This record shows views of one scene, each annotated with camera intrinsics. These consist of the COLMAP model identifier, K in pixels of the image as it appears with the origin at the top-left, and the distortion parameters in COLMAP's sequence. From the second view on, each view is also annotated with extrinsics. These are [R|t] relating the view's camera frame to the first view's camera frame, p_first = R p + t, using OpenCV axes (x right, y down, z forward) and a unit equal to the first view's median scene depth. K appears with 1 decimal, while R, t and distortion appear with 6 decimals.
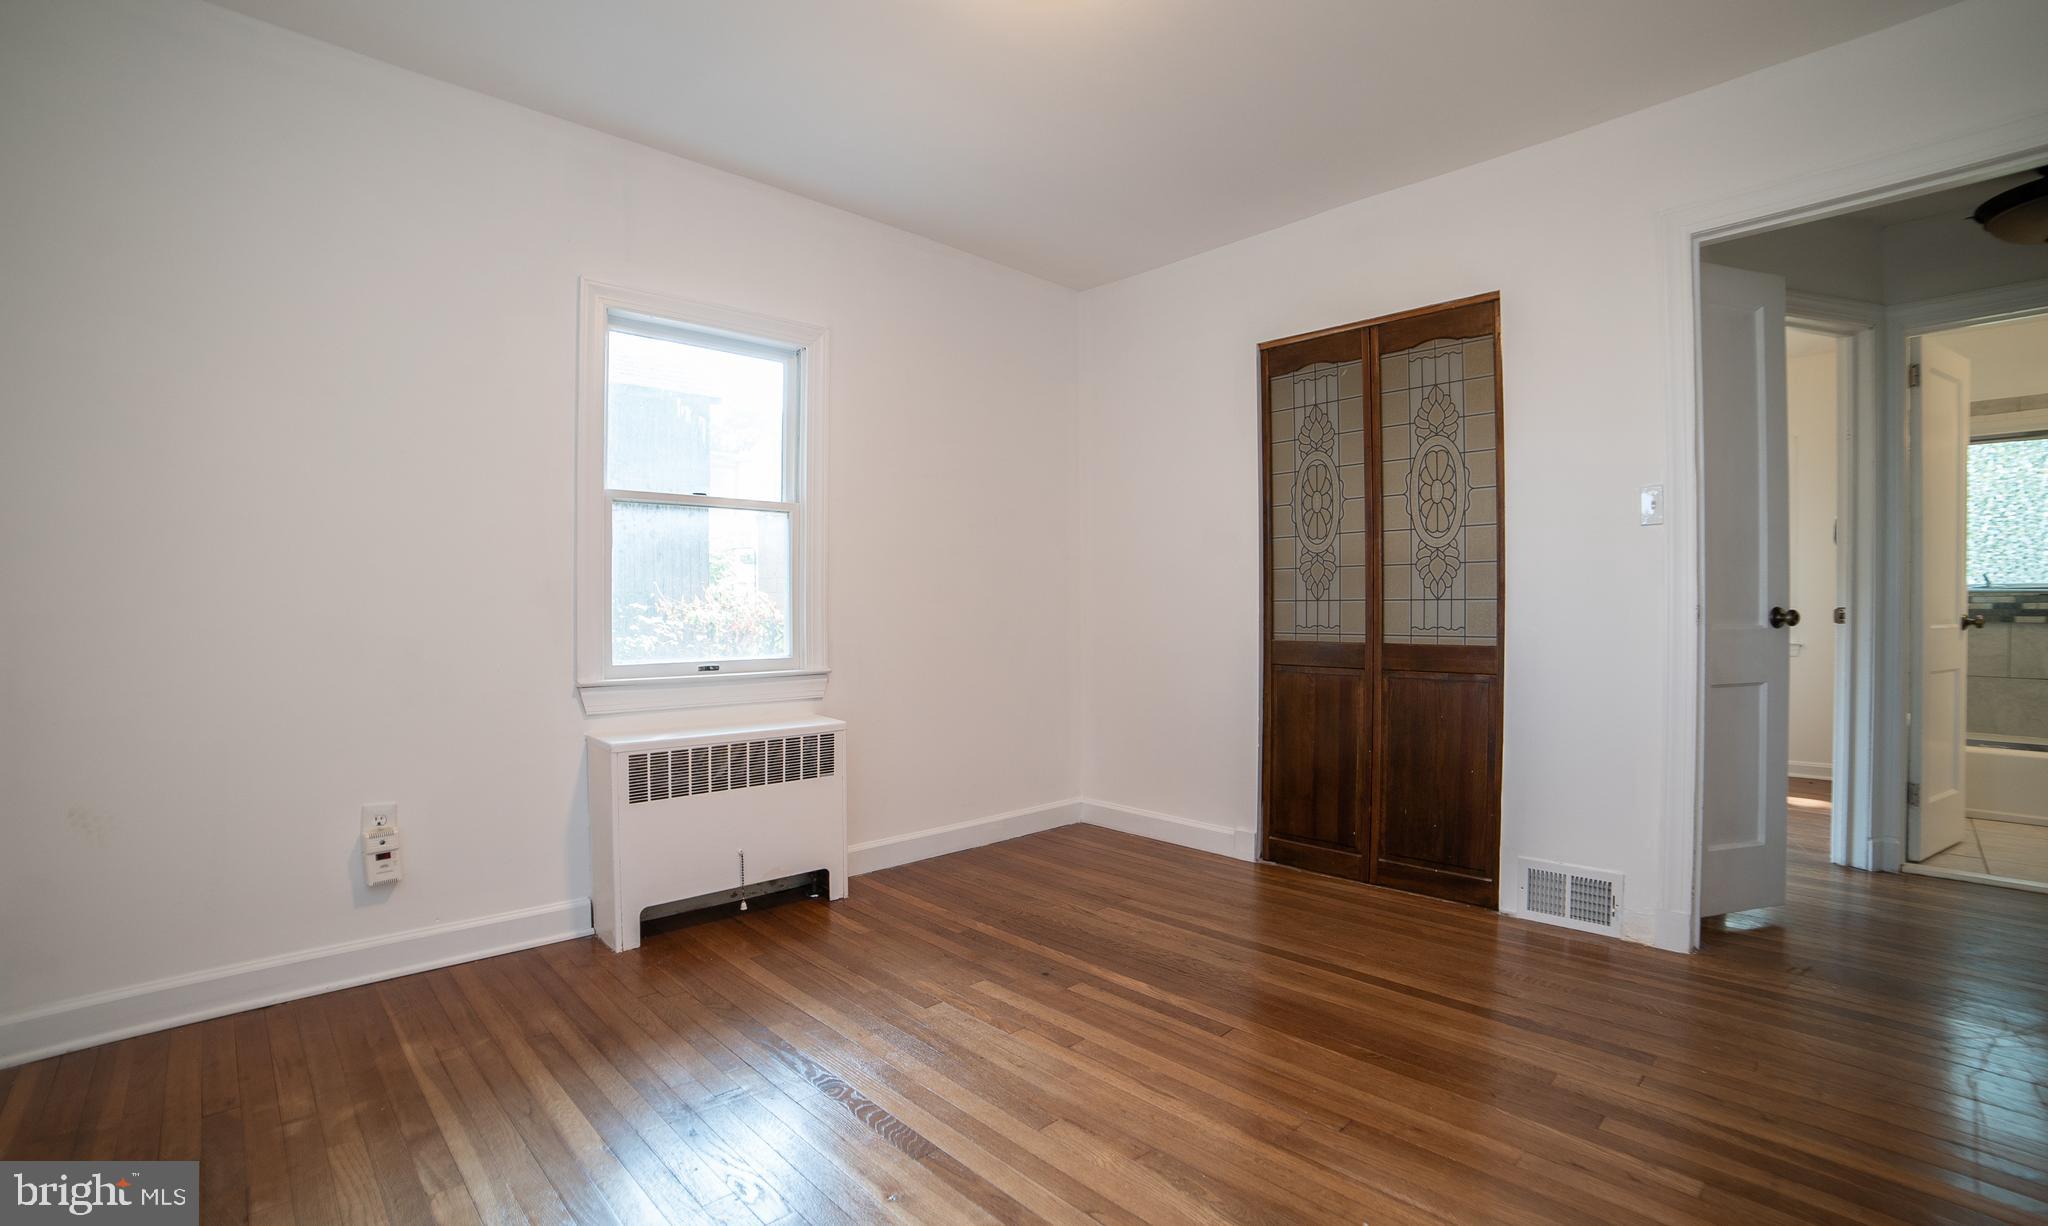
lens RADIAL K [[899.3, 0, 1020.2], [0, 899.3, 631.2], [0, 0, 1]] dist [-0.064632, 0.000082]
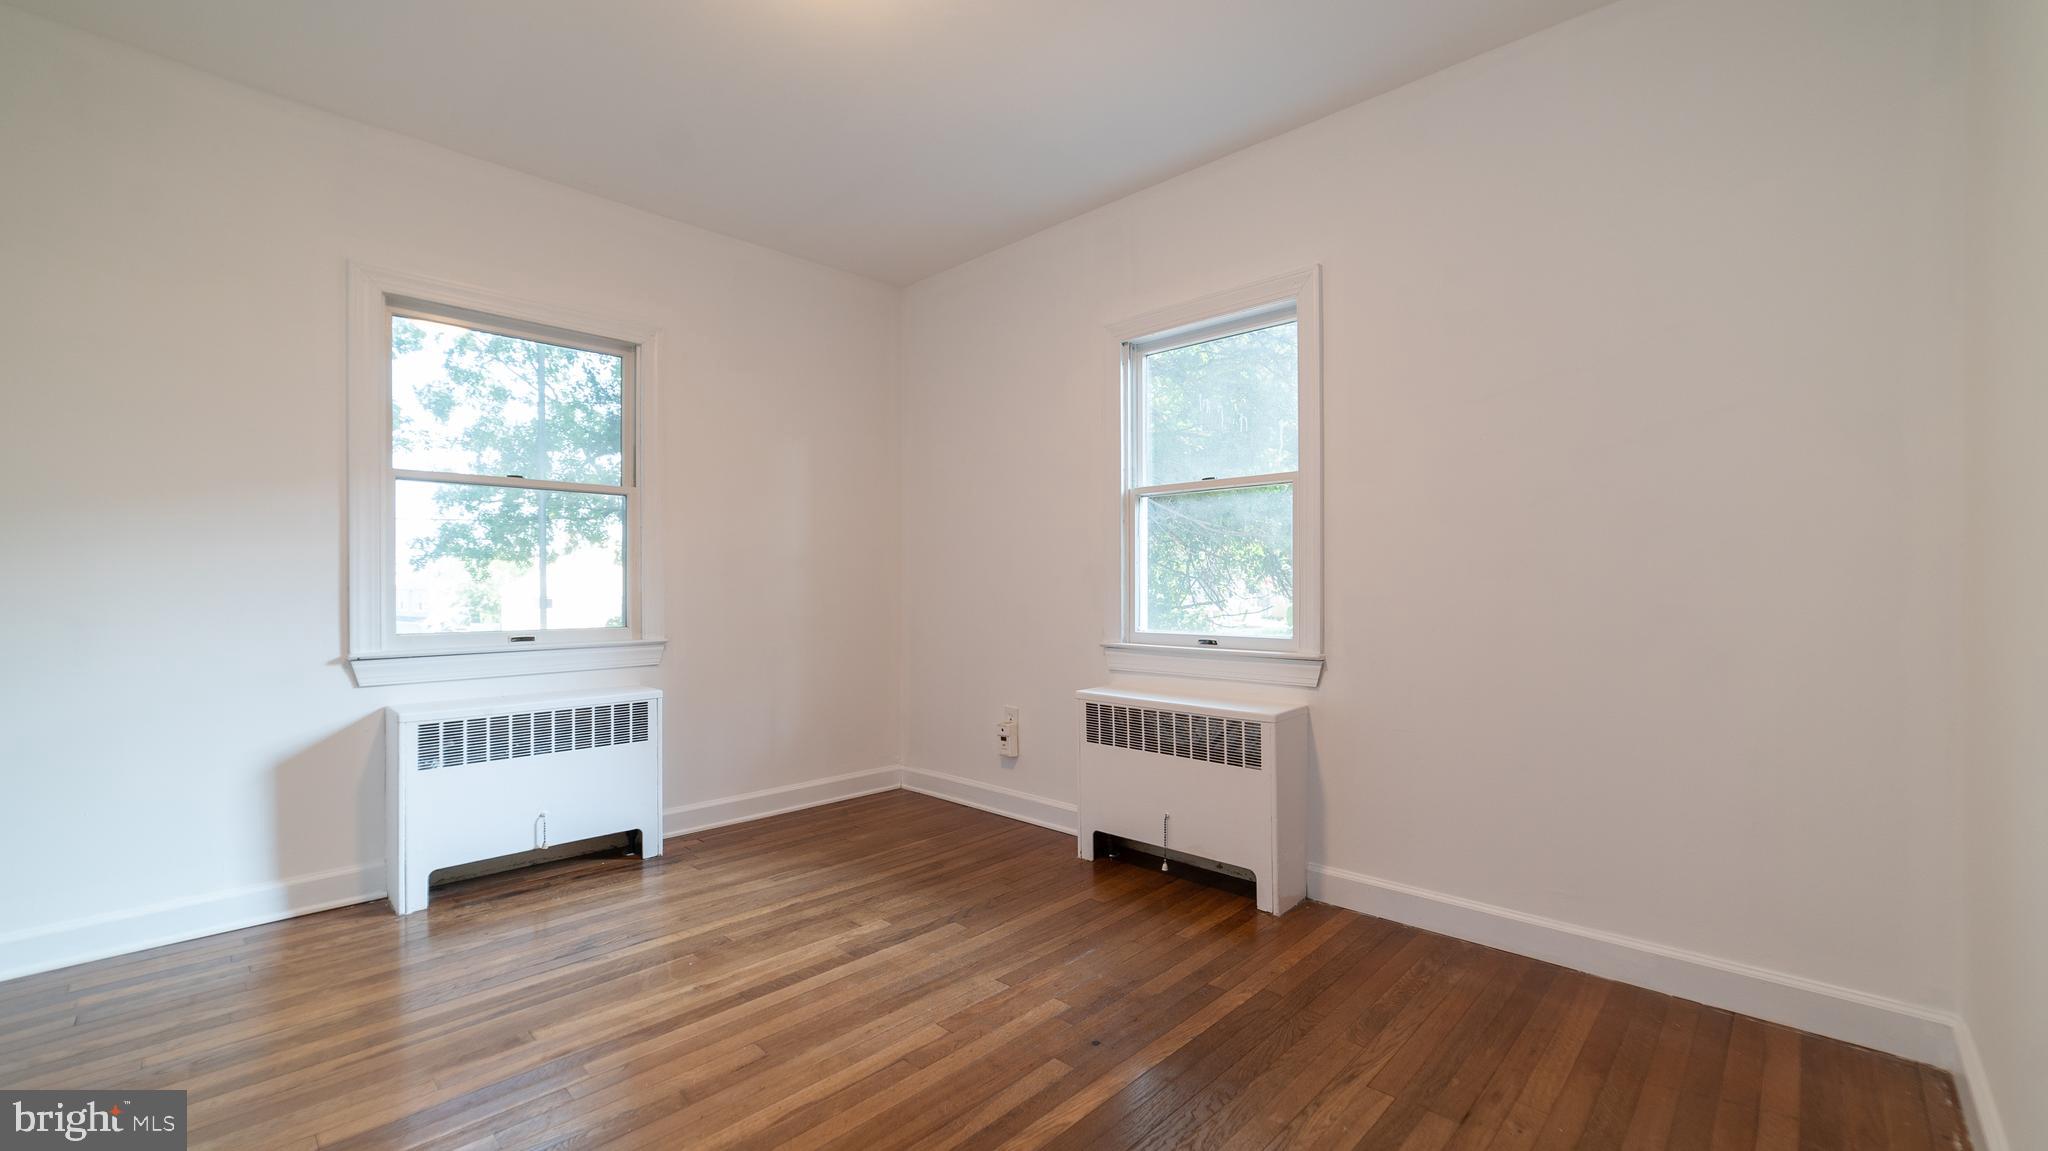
lens RADIAL K [[836.0, 0, 1024.0], [0, 836.0, 575.5], [0, 0, 1]] dist [-0.011893, 0.000261]
pose [[0.044633, -0.017710, -0.998846, 0.644071], [-0.029075, 0.999396, -0.019019, -0.012546], [0.998580, 0.029891, 0.044091, 0.741574]]
